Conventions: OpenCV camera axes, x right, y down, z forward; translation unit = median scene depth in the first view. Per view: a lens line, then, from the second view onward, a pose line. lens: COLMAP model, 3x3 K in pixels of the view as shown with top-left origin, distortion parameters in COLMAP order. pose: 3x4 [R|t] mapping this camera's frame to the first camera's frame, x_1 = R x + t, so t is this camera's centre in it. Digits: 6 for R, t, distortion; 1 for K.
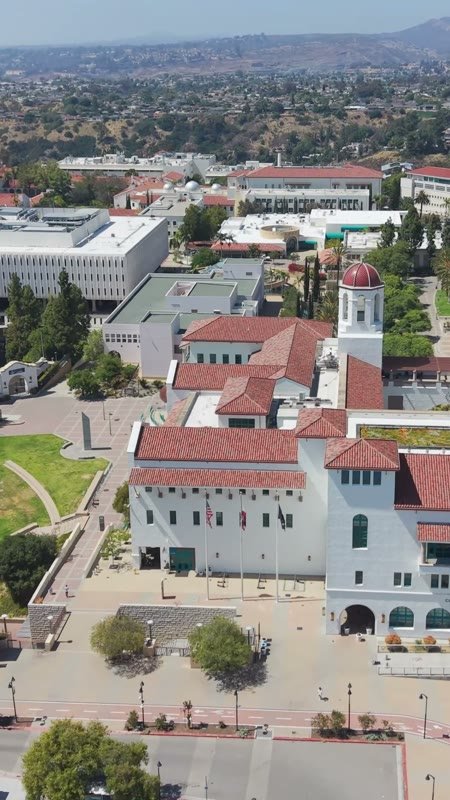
lens RADIAL K [[1004.8, 0, 284.6], [0, 1004.8, 403.2], [0, 0, 1]] dist [0.211303, -0.708106]
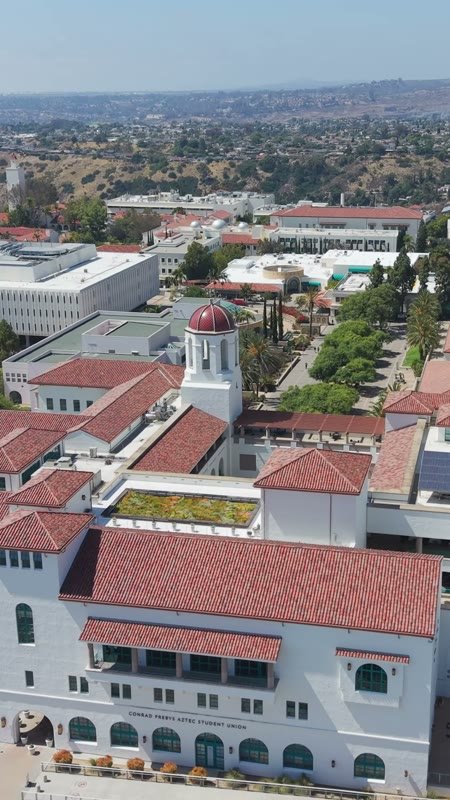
lens RADIAL K [[1004.8, 0, 284.6], [0, 1004.8, 403.2], [0, 0, 1]] dist [0.211303, -0.708106]
pose [[0.990820, 0.039248, -0.129365, 0.147489], [-0.044418, 0.998316, -0.037322, -0.012124], [0.127682, 0.042726, 0.990894, 0.072639]]
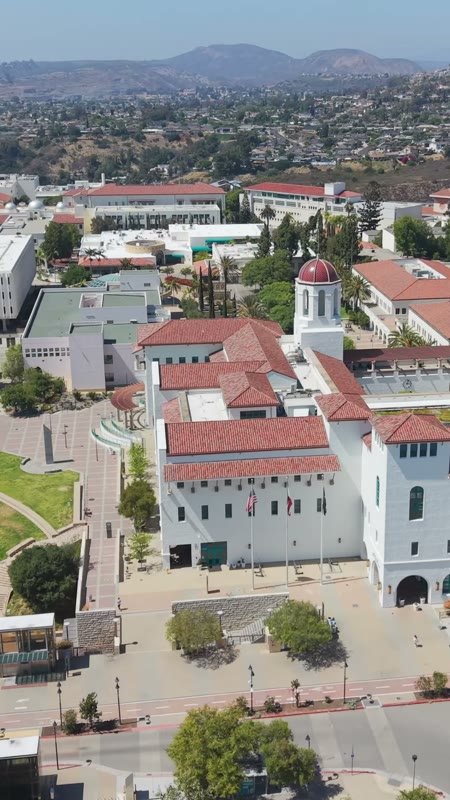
lens RADIAL K [[1004.8, 0, 284.6], [0, 1004.8, 403.2], [0, 0, 1]] dist [0.211303, -0.708106]
pose [[0.976626, -0.067295, 0.204138, -0.099862], [0.072193, 0.997252, -0.016633, 0.012296], [-0.202457, 0.030982, 0.978801, 0.003721]]
